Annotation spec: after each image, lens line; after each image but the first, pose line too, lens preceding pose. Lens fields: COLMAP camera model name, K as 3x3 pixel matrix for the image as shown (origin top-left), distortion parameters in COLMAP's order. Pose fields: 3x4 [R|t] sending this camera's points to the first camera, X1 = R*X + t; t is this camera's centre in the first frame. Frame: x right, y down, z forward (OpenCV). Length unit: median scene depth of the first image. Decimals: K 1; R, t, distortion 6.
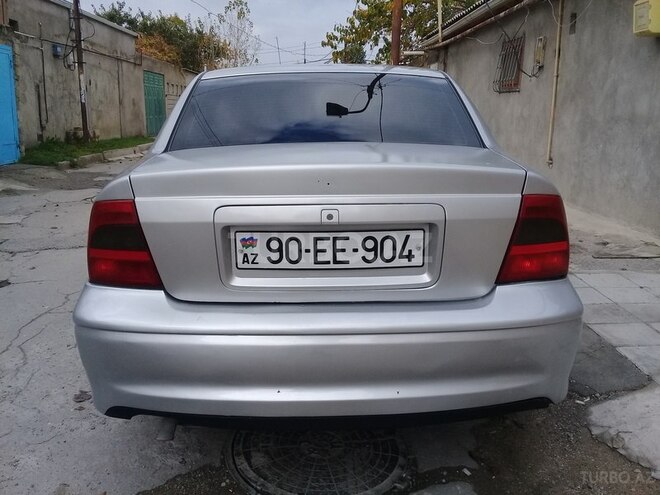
lens RADIAL K [[600.2, 0, 330.0], [0, 600.2, 244.7], [0, 0, 1]] dist [0.004093, 0.000000]
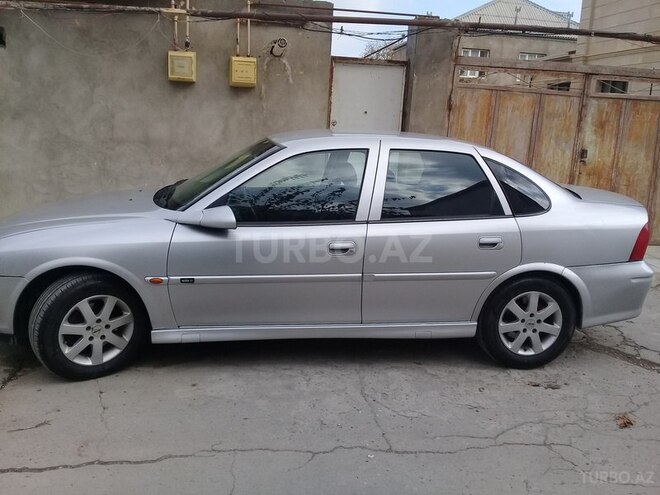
lens RADIAL K [[600.2, 0, 331.7], [0, 600.2, 249.6], [0, 0, 1]] dist [0.004093, 0.000000]
pose [[-0.118144, -0.211429, 0.970227, -0.830331], [0.160039, 0.960242, 0.228741, -0.226197], [-0.980015, 0.182298, -0.079610, 0.794408]]
